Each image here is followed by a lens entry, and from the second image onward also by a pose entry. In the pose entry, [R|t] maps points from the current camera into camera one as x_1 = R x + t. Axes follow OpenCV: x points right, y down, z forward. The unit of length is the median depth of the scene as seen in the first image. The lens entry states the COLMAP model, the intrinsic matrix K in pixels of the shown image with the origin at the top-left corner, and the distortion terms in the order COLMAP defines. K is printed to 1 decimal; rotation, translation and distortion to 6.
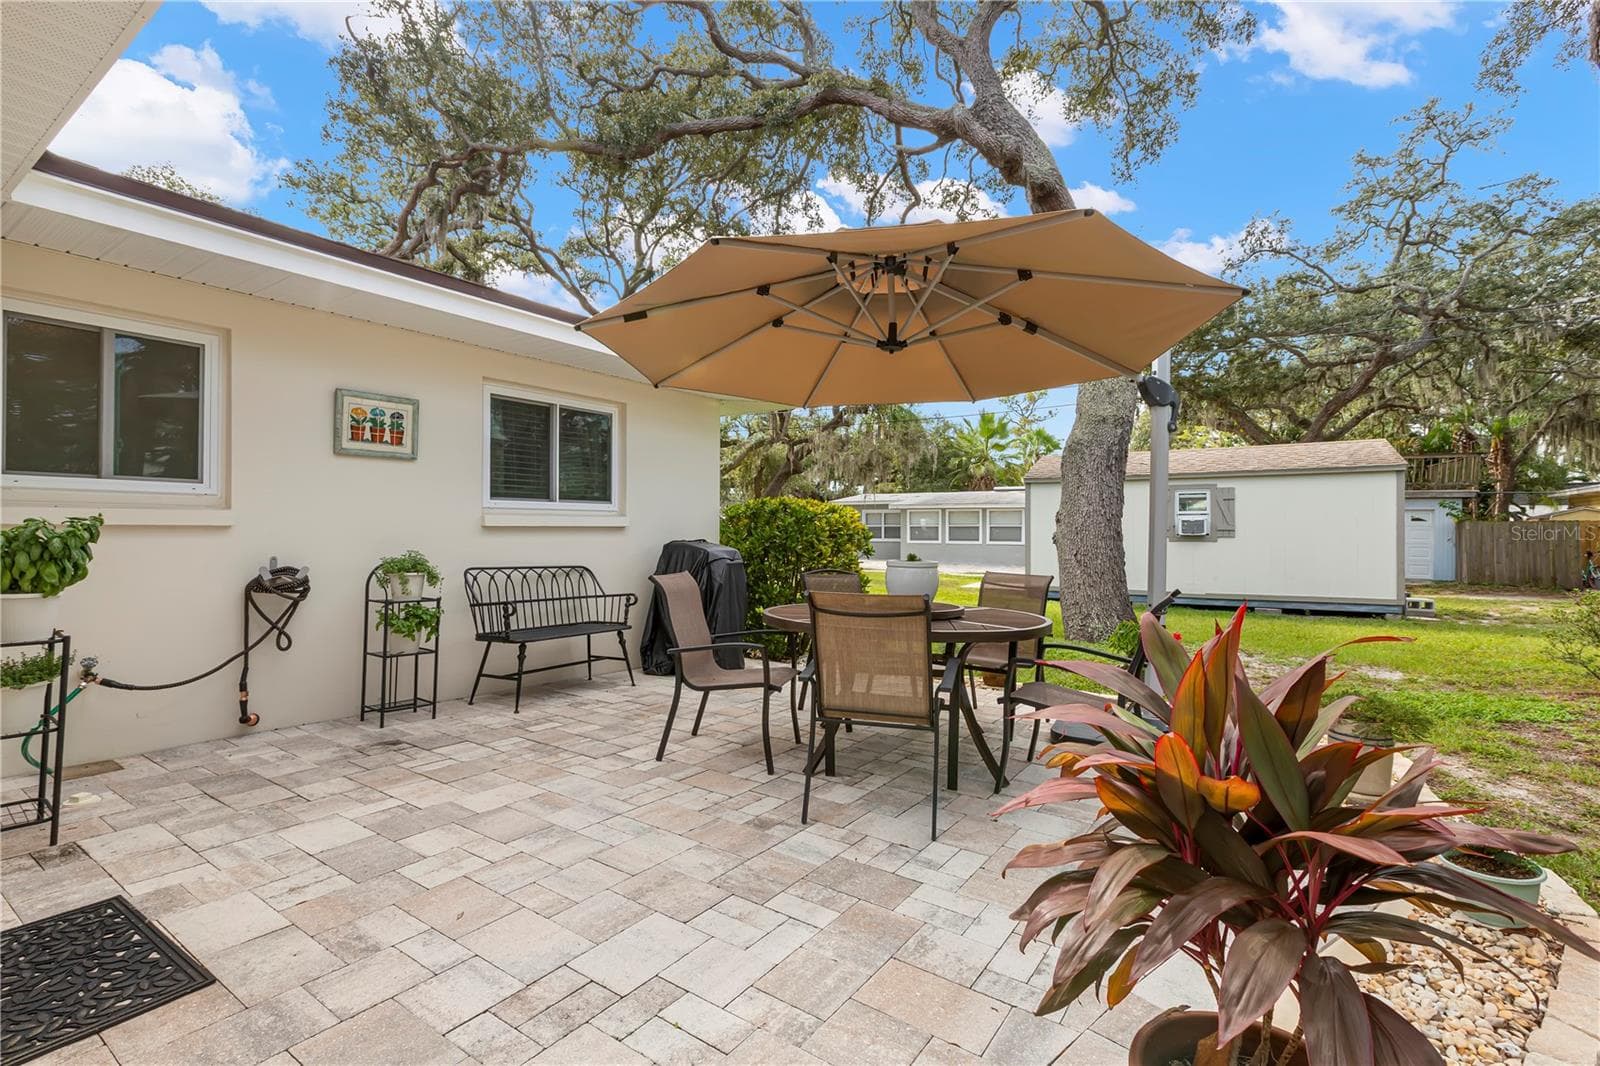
lens RADIAL K [[724.9, 0, 800.0], [0, 724.9, 533.0], [0, 0, 1]] dist [-0.002872, -0.000557]
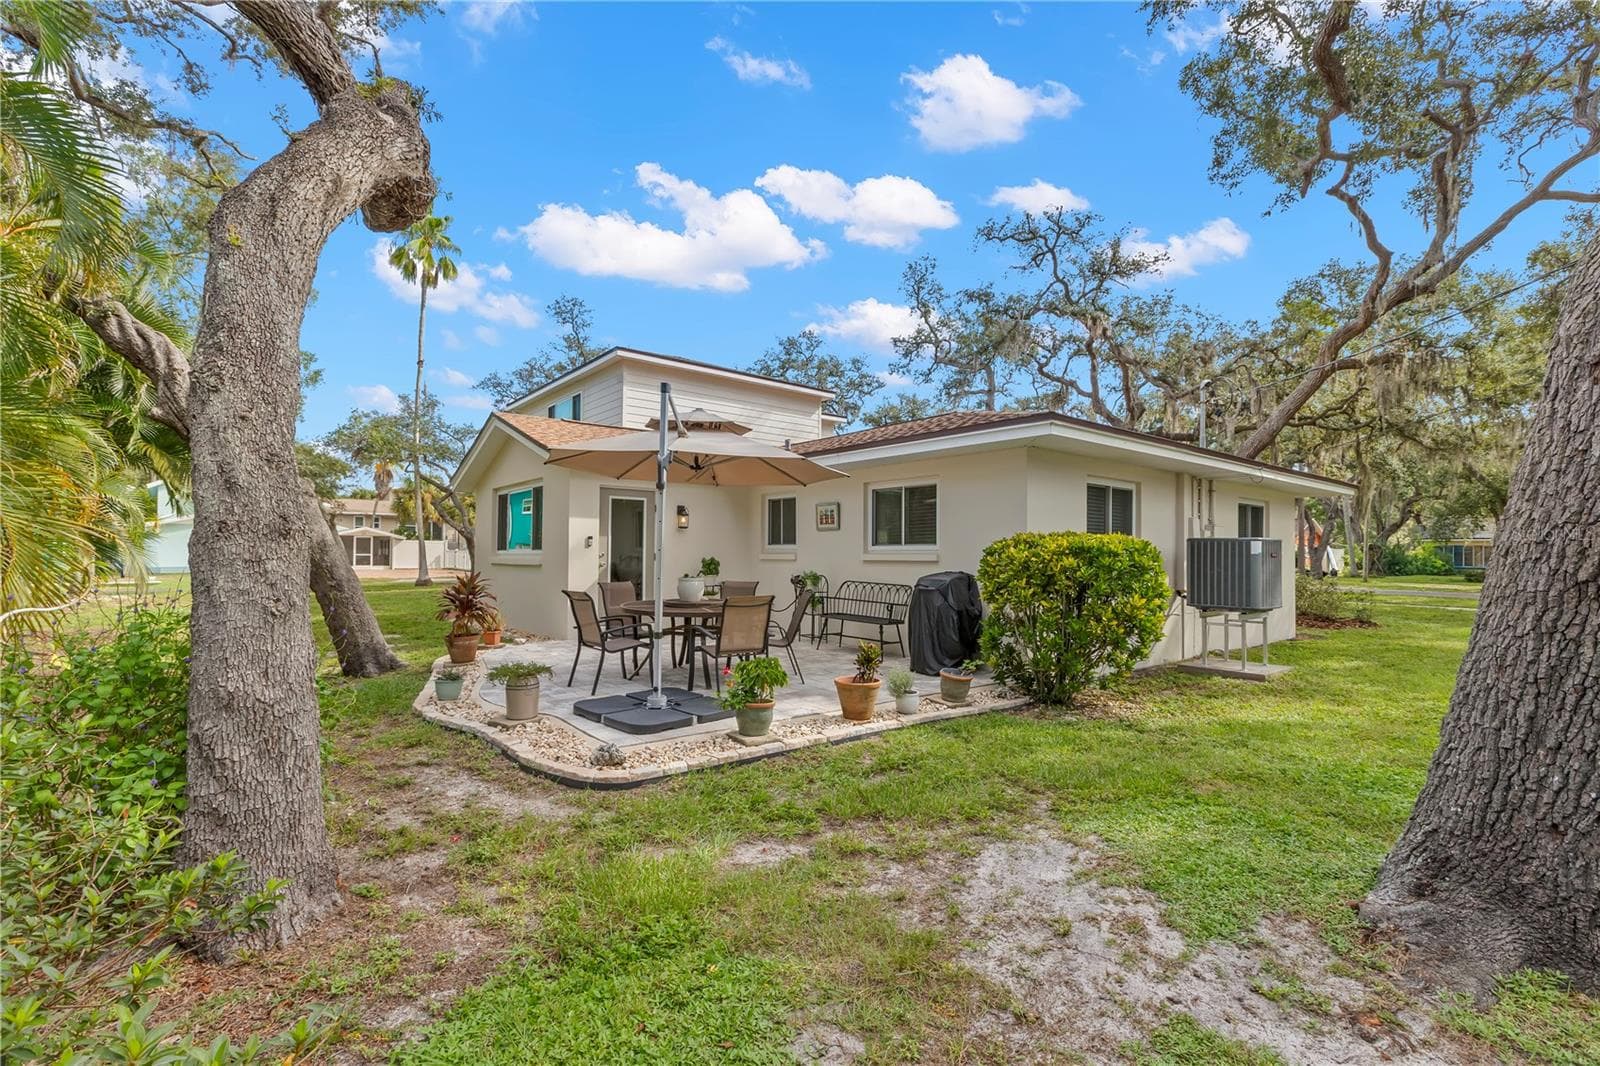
lens RADIAL K [[708.1, 0, 800.0], [0, 708.1, 533.0], [0, 0, 1]] dist [-0.000513, -0.000076]
pose [[-0.284173, -0.031015, -0.958271, 1.695287], [-0.011761, 0.999514, -0.028862, -0.028497], [0.958701, 0.003068, -0.284400, 1.620784]]
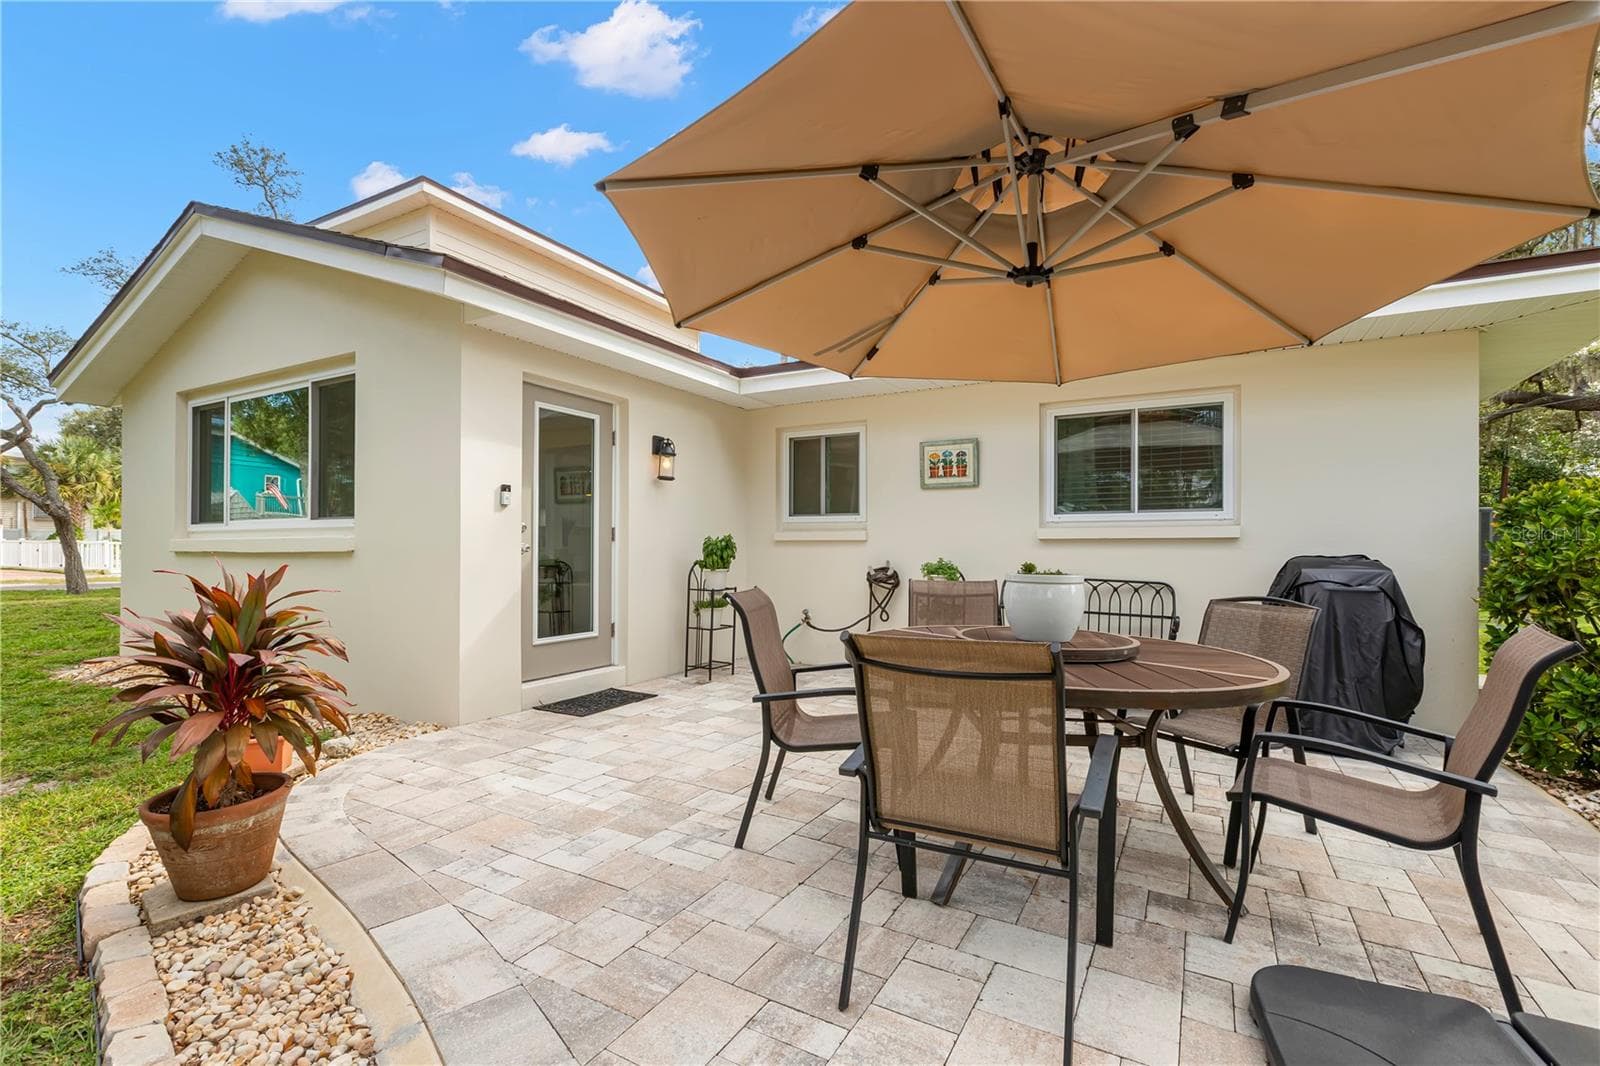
lens RADIAL K [[724.9, 0, 800.0], [0, 724.9, 533.0], [0, 0, 1]] dist [-0.002872, -0.000557]
pose [[0.095542, -0.023989, -0.995136, 0.740630], [-0.008519, 0.999653, -0.024916, 0.014893], [0.995389, 0.010858, 0.095304, 0.622099]]
